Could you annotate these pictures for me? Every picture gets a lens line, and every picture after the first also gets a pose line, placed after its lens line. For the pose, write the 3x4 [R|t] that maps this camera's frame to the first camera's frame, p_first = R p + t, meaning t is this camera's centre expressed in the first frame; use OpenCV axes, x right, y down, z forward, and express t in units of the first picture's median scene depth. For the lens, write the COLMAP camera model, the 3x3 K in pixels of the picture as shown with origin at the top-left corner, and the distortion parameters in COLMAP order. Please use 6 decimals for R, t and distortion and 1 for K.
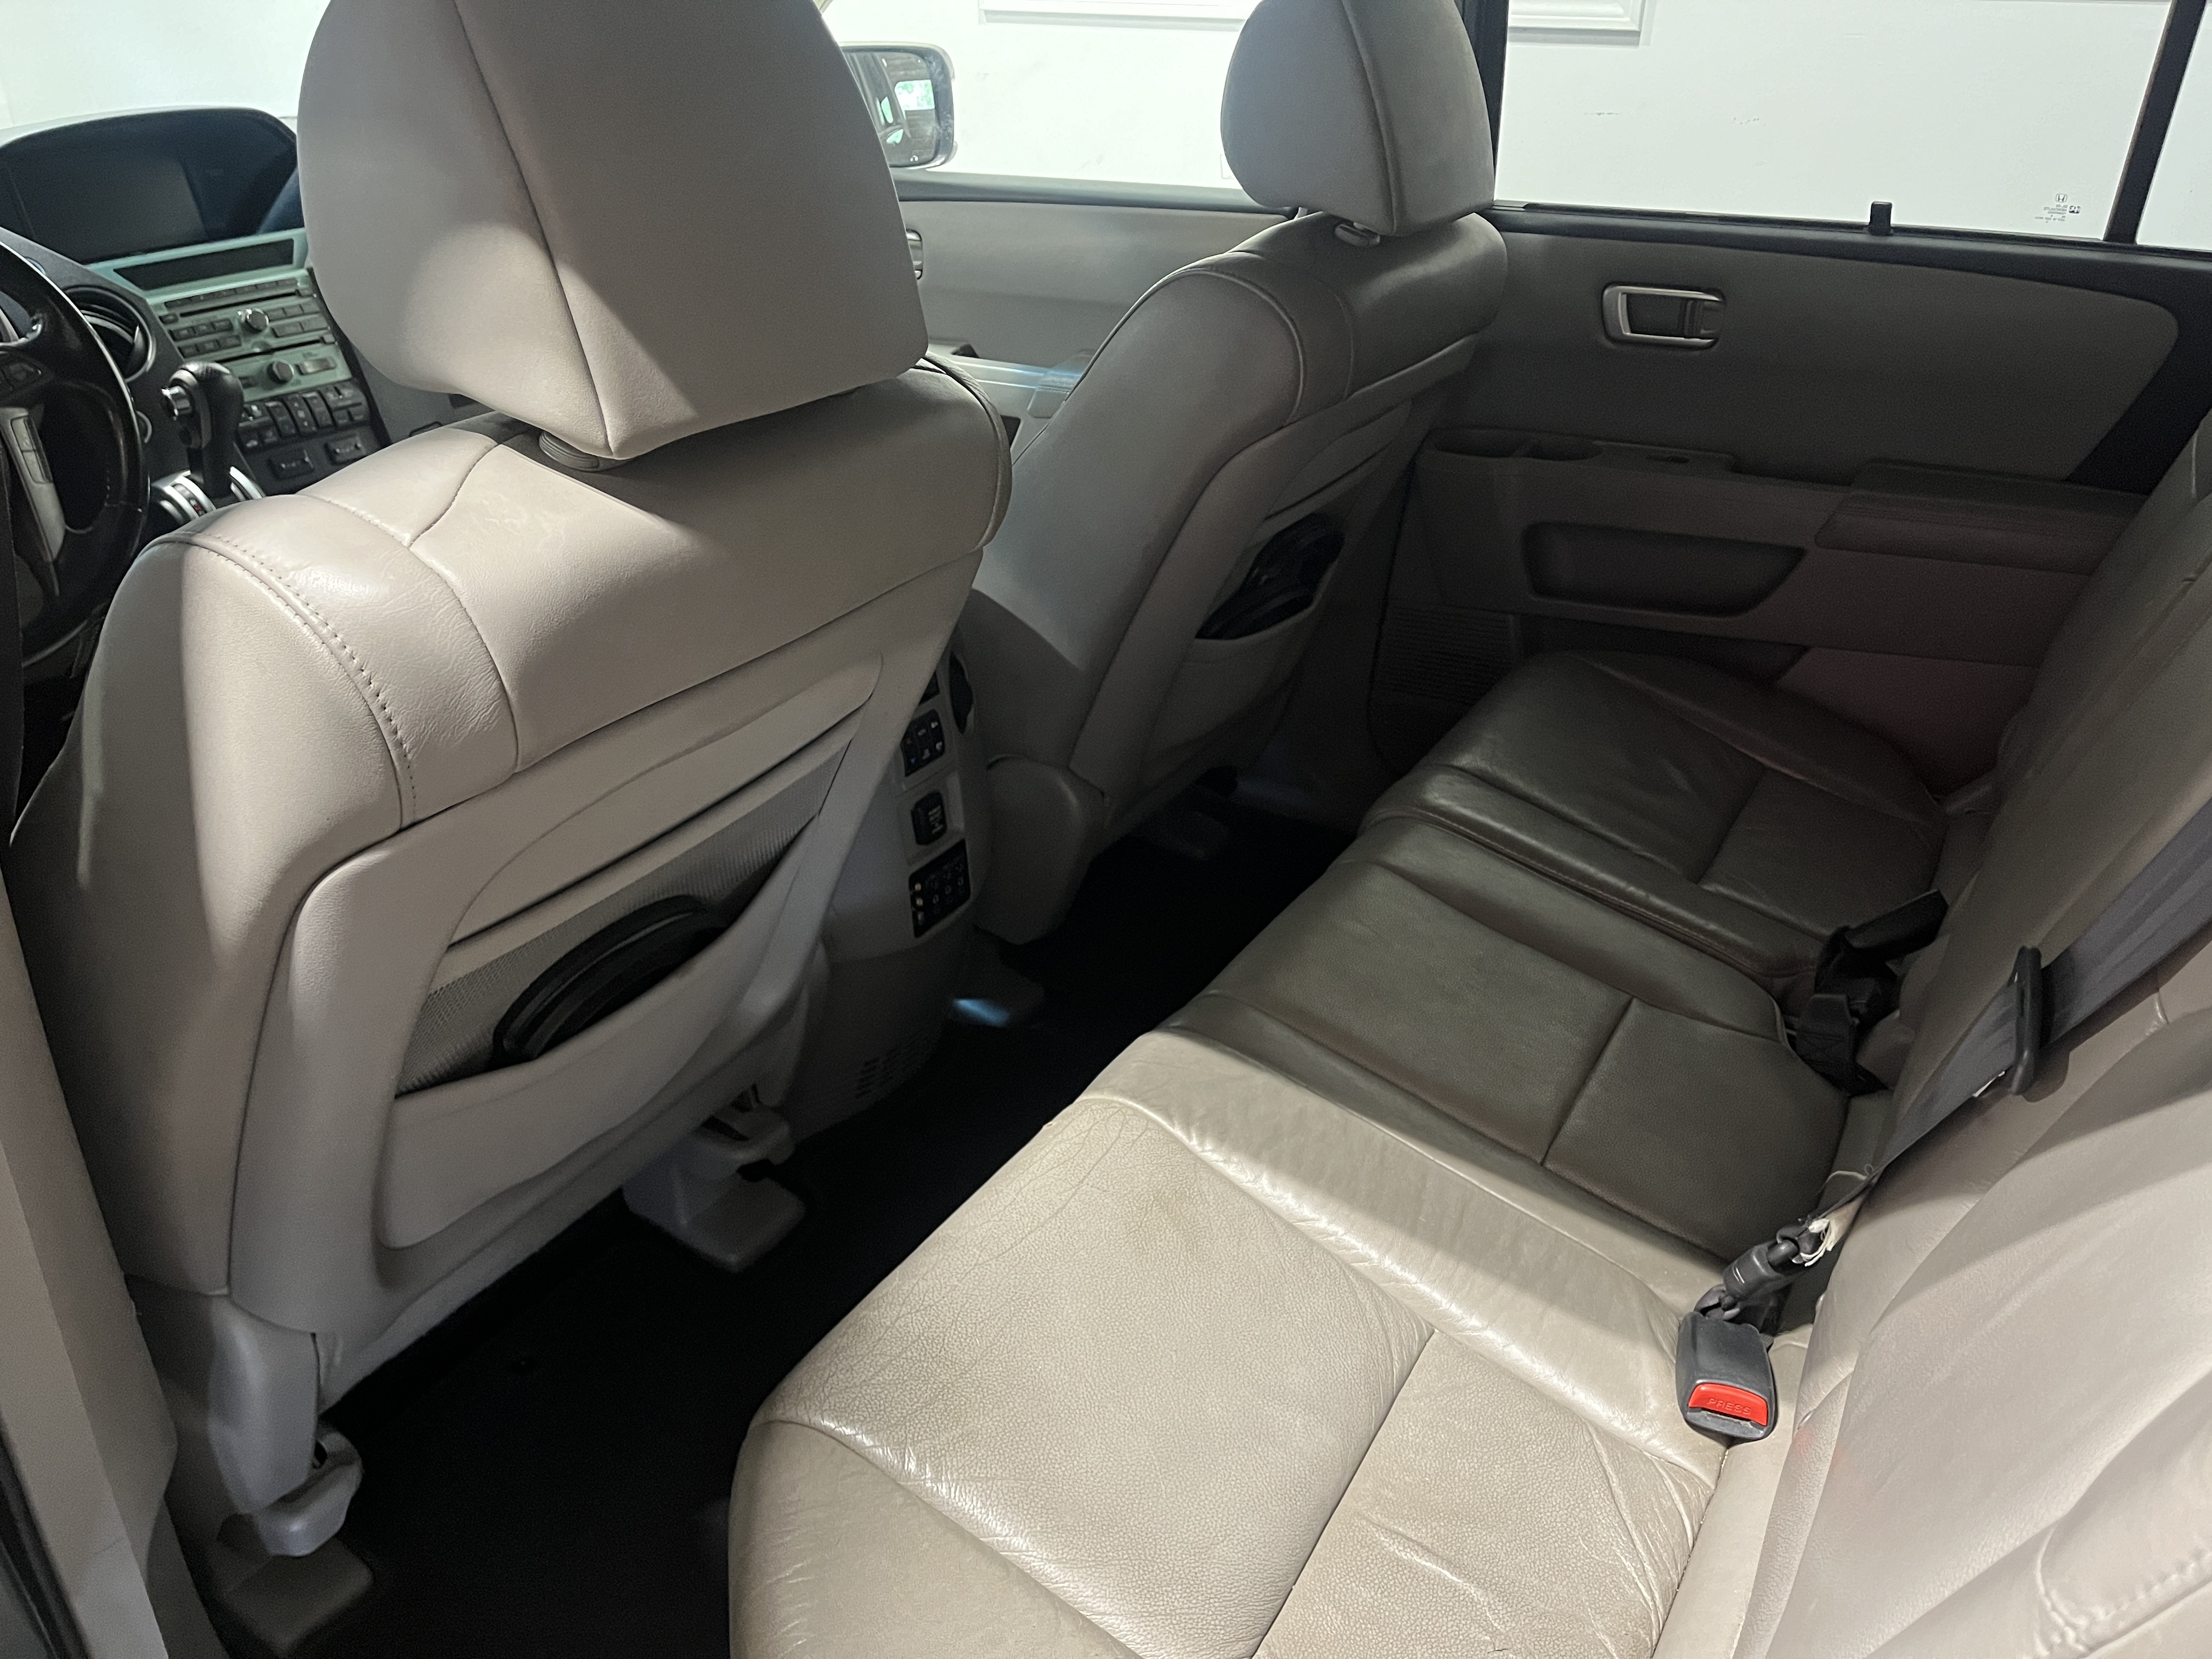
lens RADIAL K [[1699.0, 0, 1118.7], [0, 1699.0, 825.1], [0, 0, 1]] dist [0.080311, -0.108964]
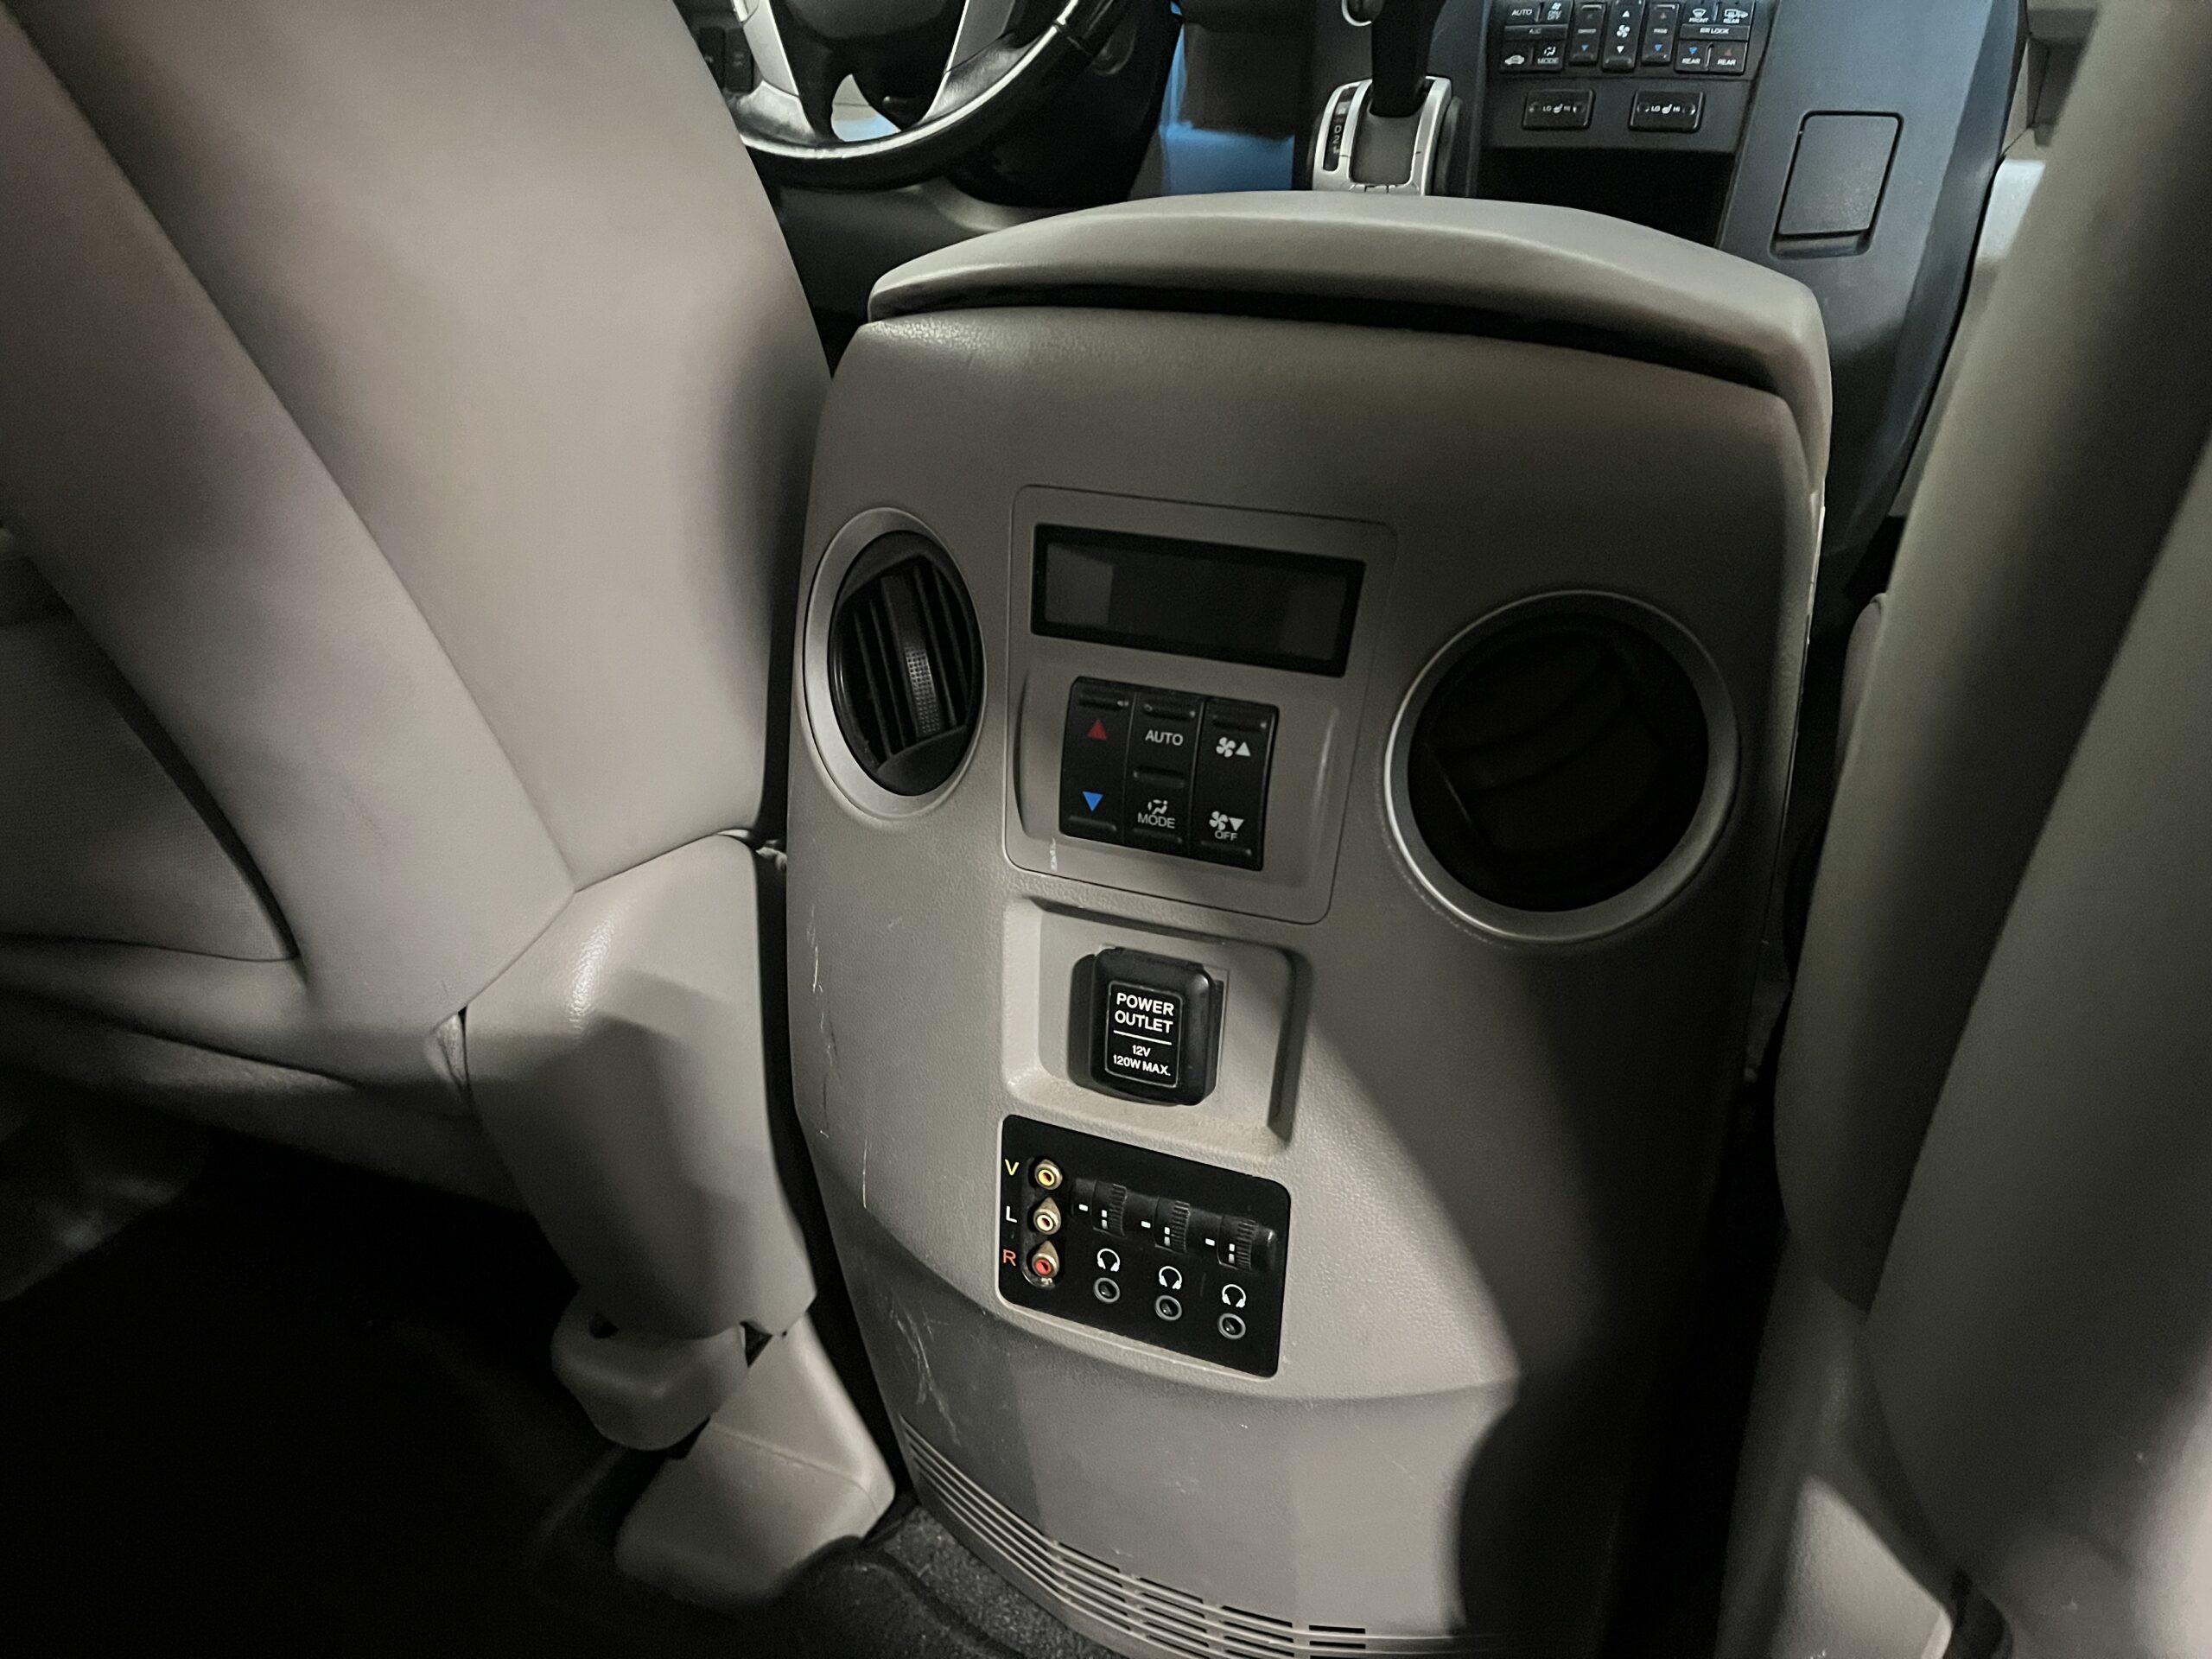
lens RADIAL K [[1699.0, 0, 1104.0], [0, 1699.0, 832.6], [0, 0, 1]] dist [0.080311, -0.108964]
pose [[0.164034, 0.415858, -0.894514, 0.135032], [-0.476131, 0.827553, 0.297416, -0.108614], [0.863940, 0.377119, 0.333750, 0.787850]]
